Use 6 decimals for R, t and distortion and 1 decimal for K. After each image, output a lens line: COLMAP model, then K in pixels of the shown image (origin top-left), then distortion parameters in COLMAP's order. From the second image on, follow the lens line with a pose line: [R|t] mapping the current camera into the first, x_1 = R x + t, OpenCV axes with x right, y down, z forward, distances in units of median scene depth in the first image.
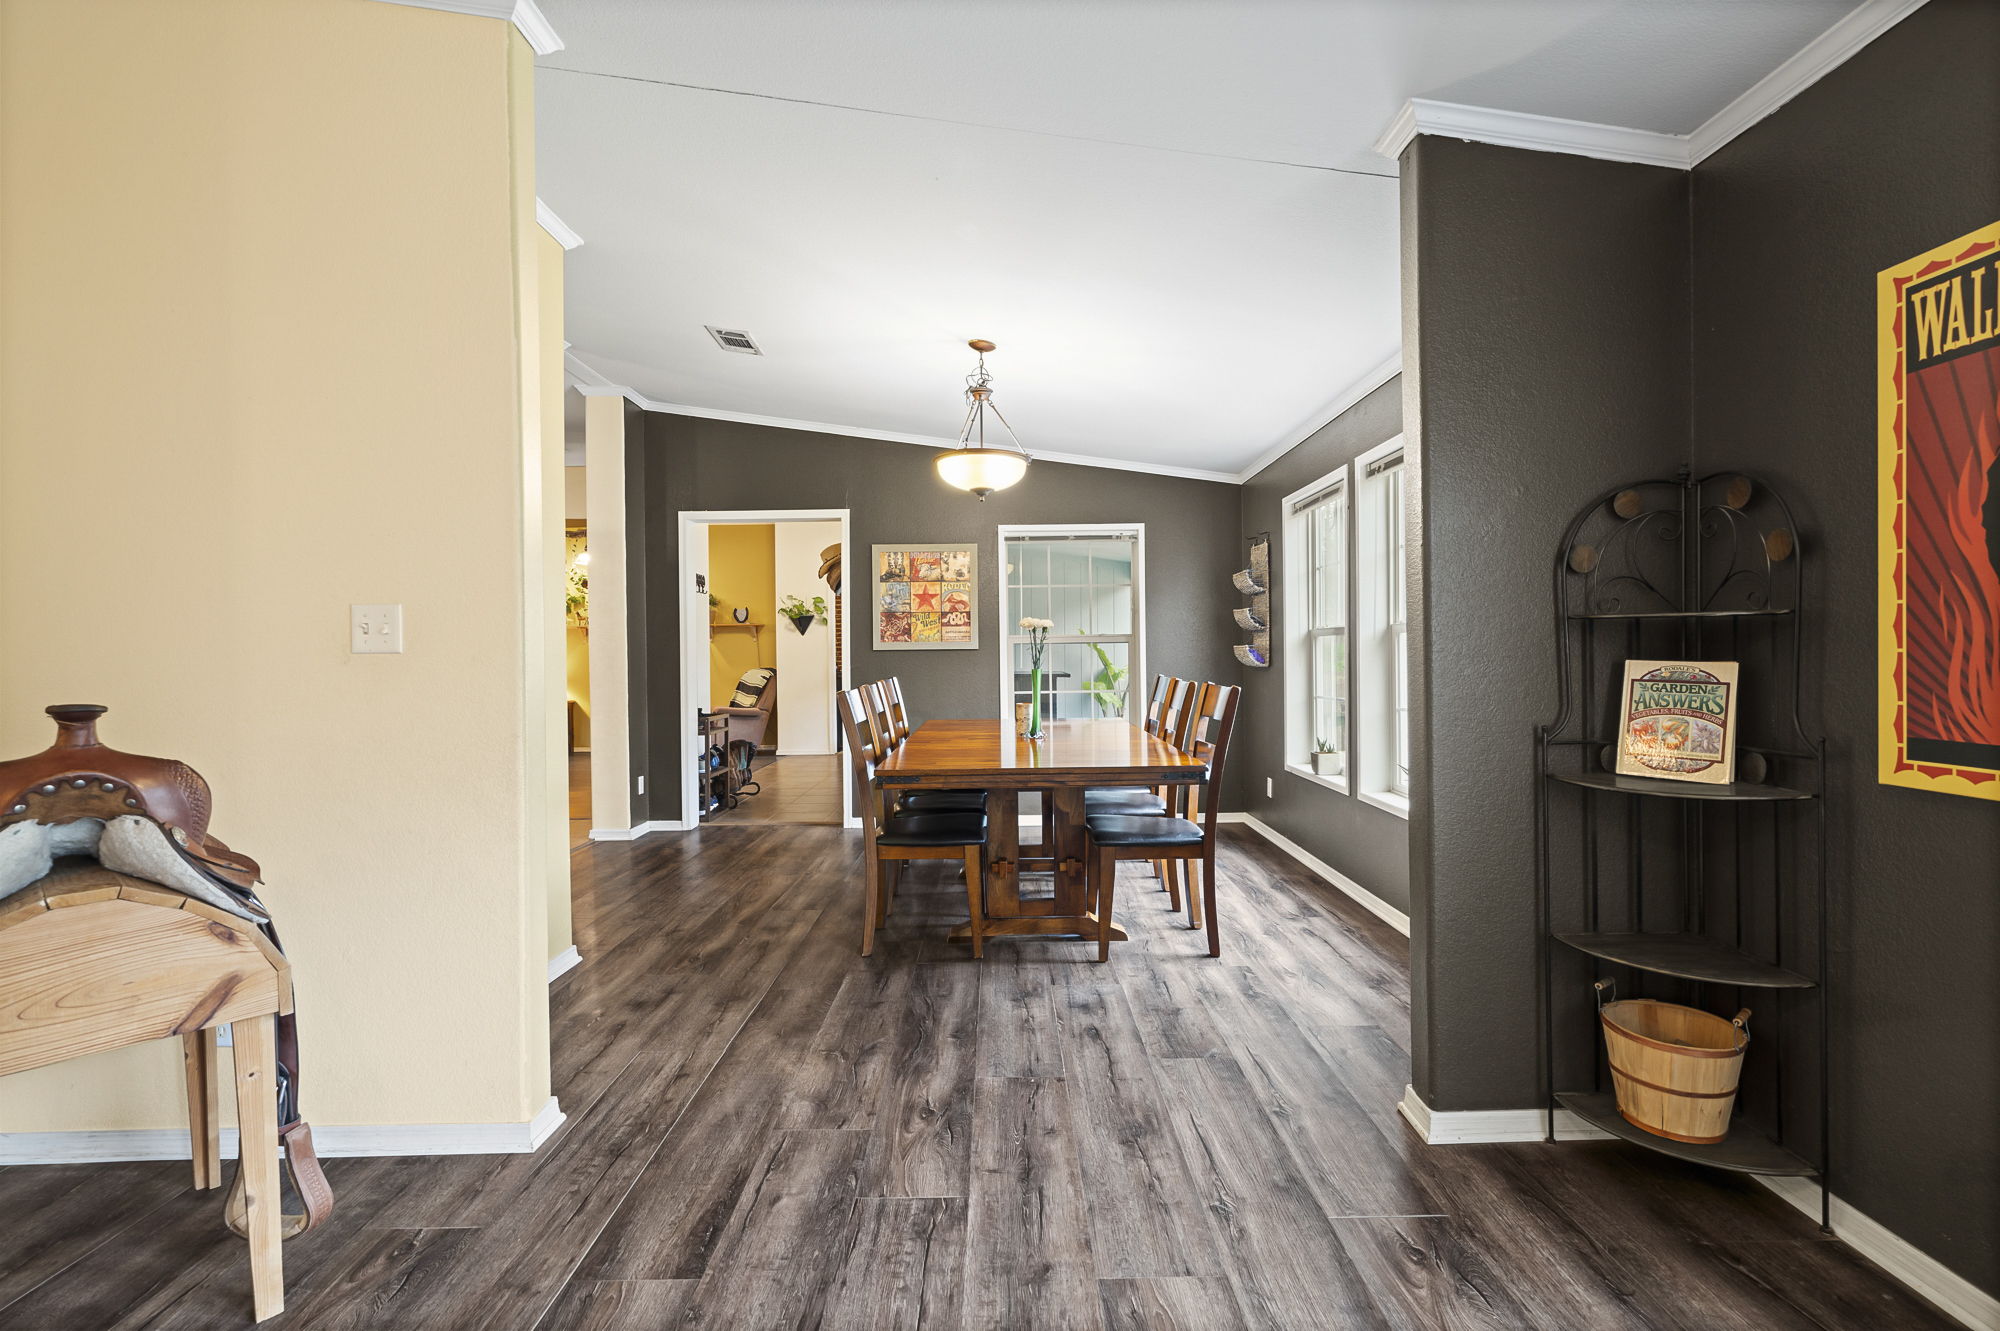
lens RADIAL K [[924.4, 0, 1000.0], [0, 924.4, 665.5], [0, 0, 1]] dist [0.002519, 0.000744]
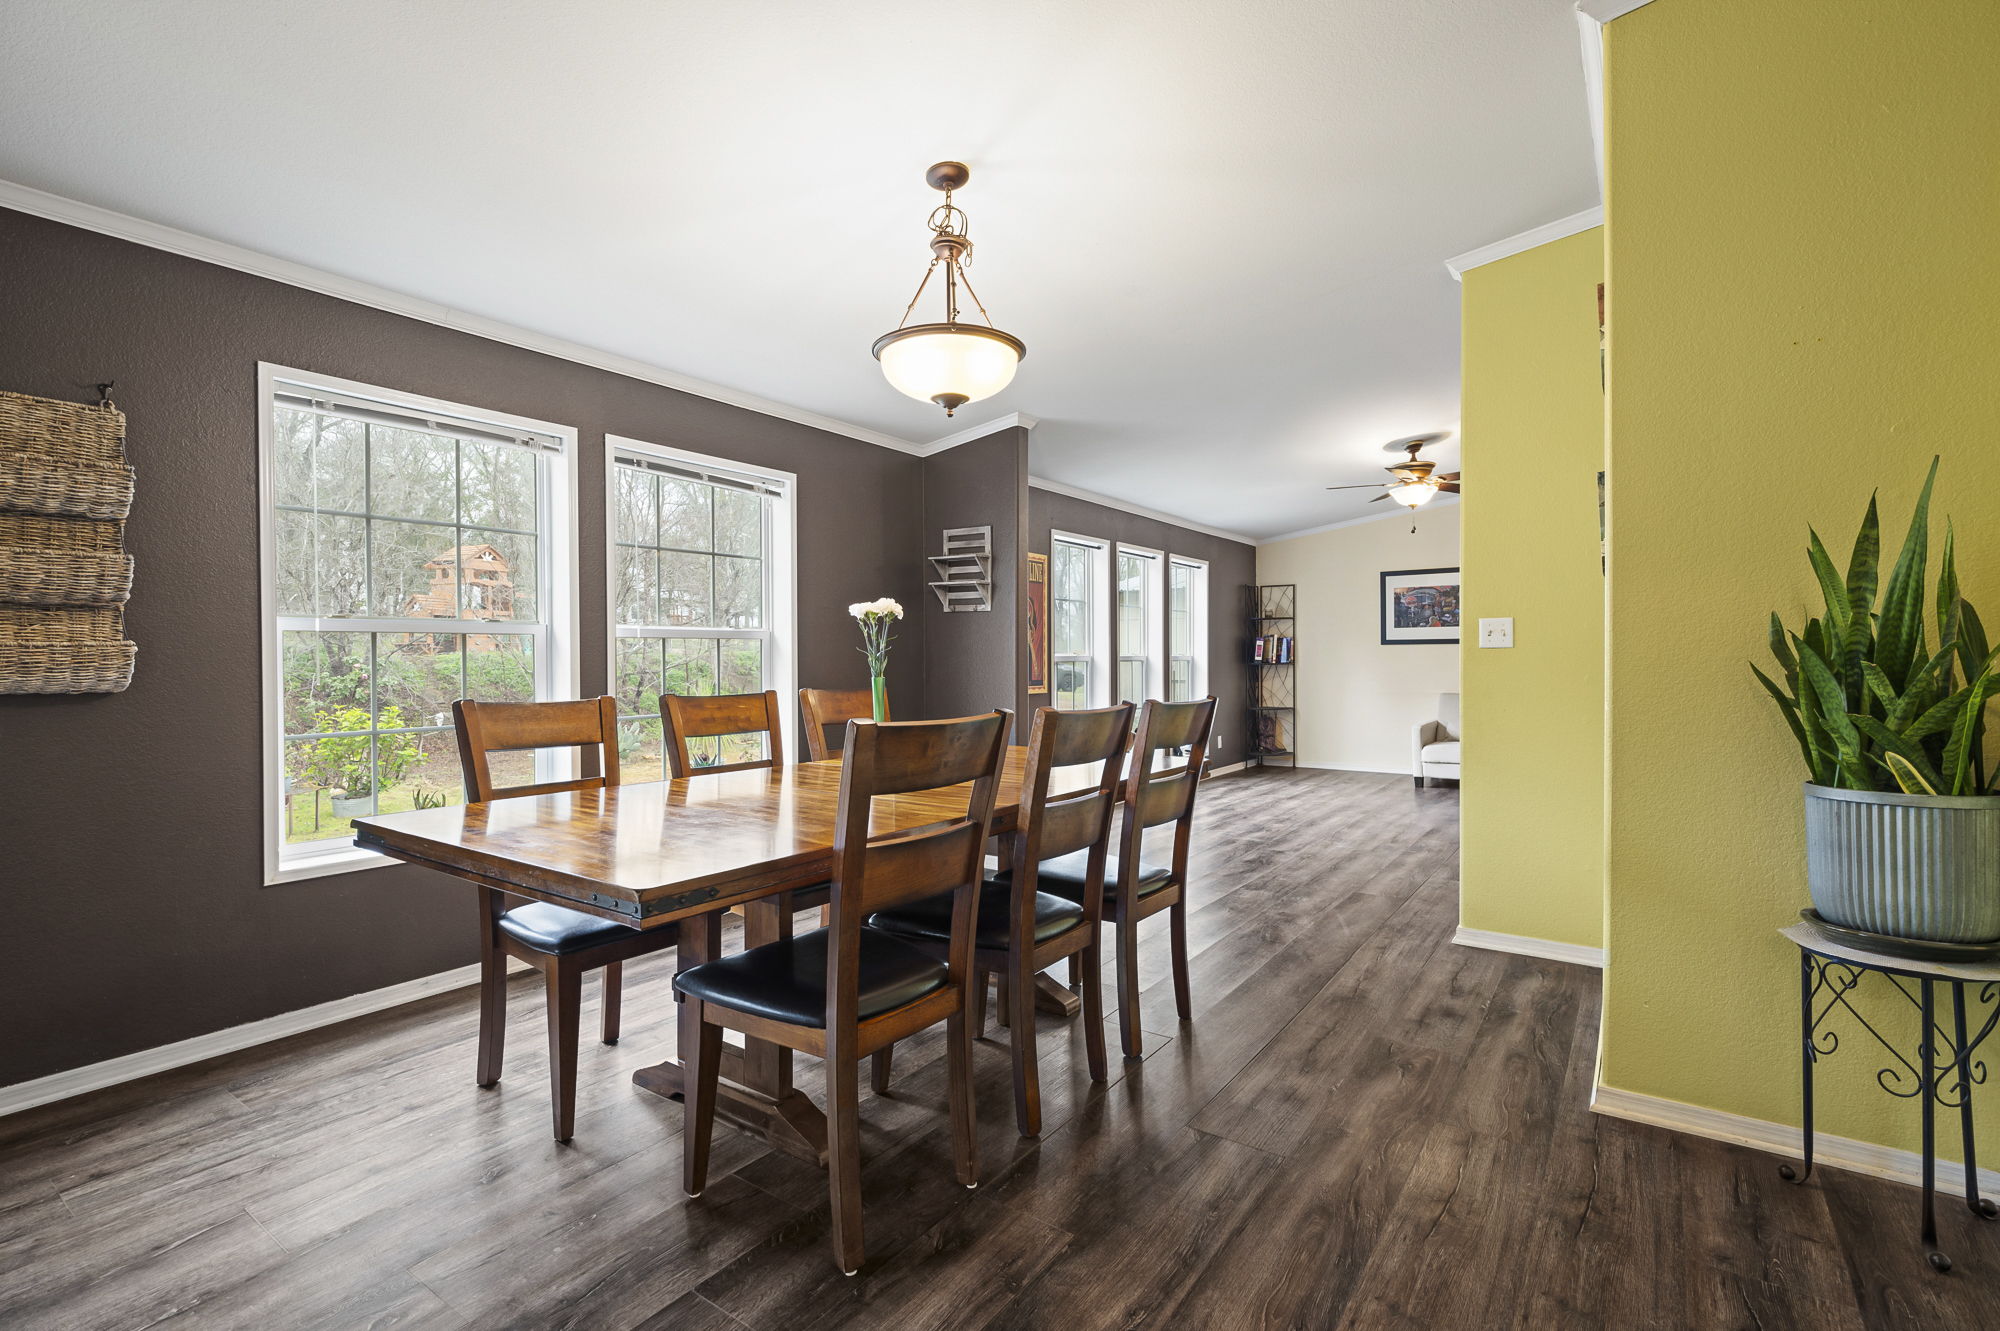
lens RADIAL K [[924.4, 0, 1000.0], [0, 924.4, 665.5], [0, 0, 1]] dist [0.002519, 0.000744]
pose [[-0.813834, 0.011992, 0.580974, -0.604179], [0.019675, 0.999782, 0.006924, -0.012557], [-0.580765, 0.017066, -0.813893, 2.158366]]
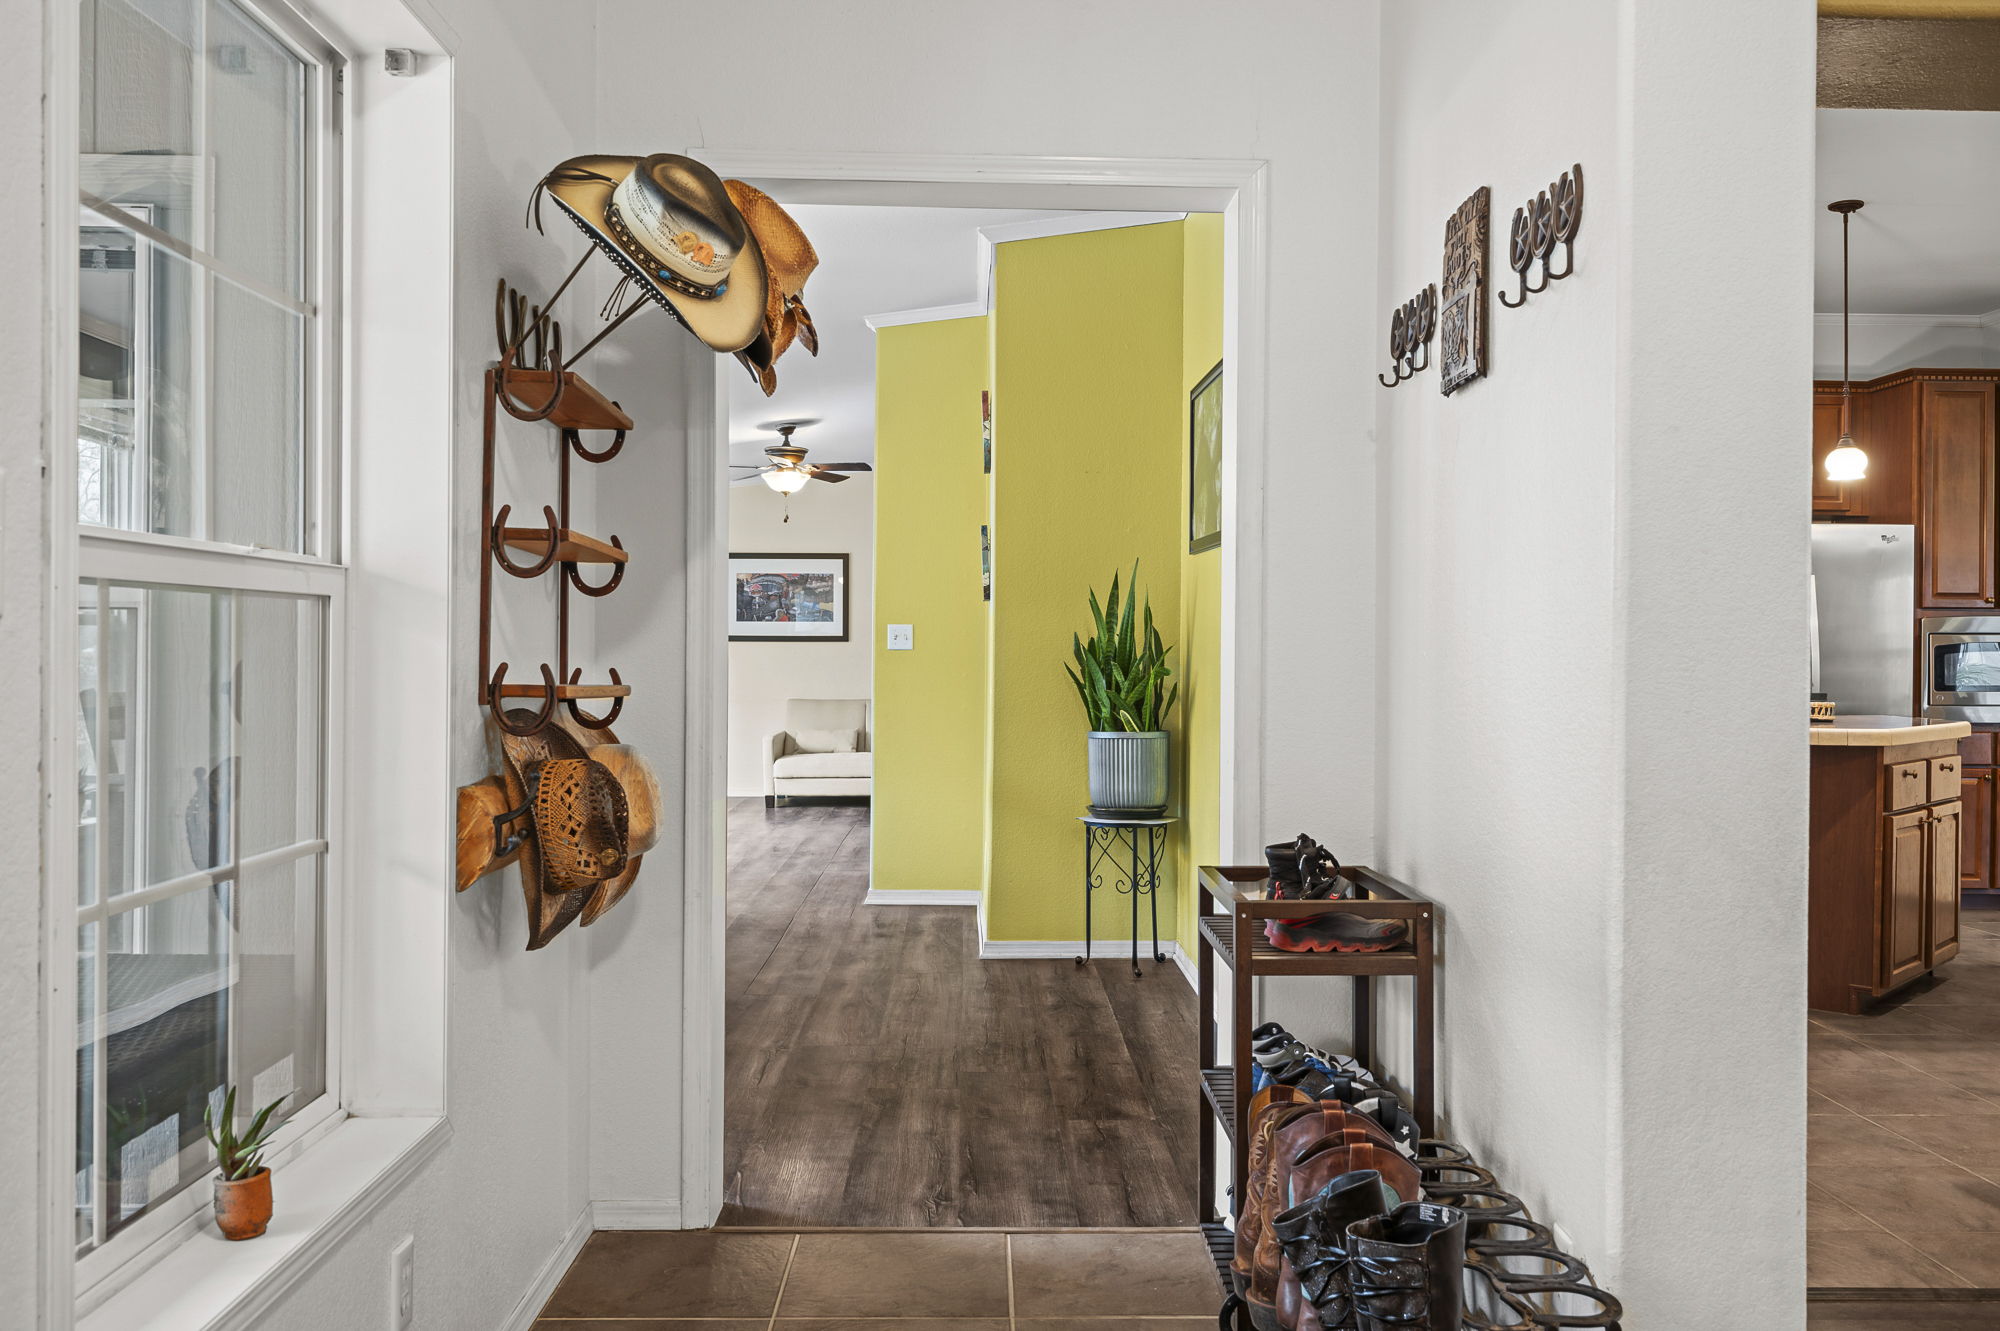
lens RADIAL K [[1515.6, 0, 1000.0], [0, 1515.6, 665.5], [0, 0, 1]] dist [0.000593, 0.000963]
pose [[-0.999896, 0.004677, -0.013678, -0.550476], [0.004500, 0.999906, 0.012928, -0.019753], [0.013737, 0.012865, -0.999823, 3.183903]]
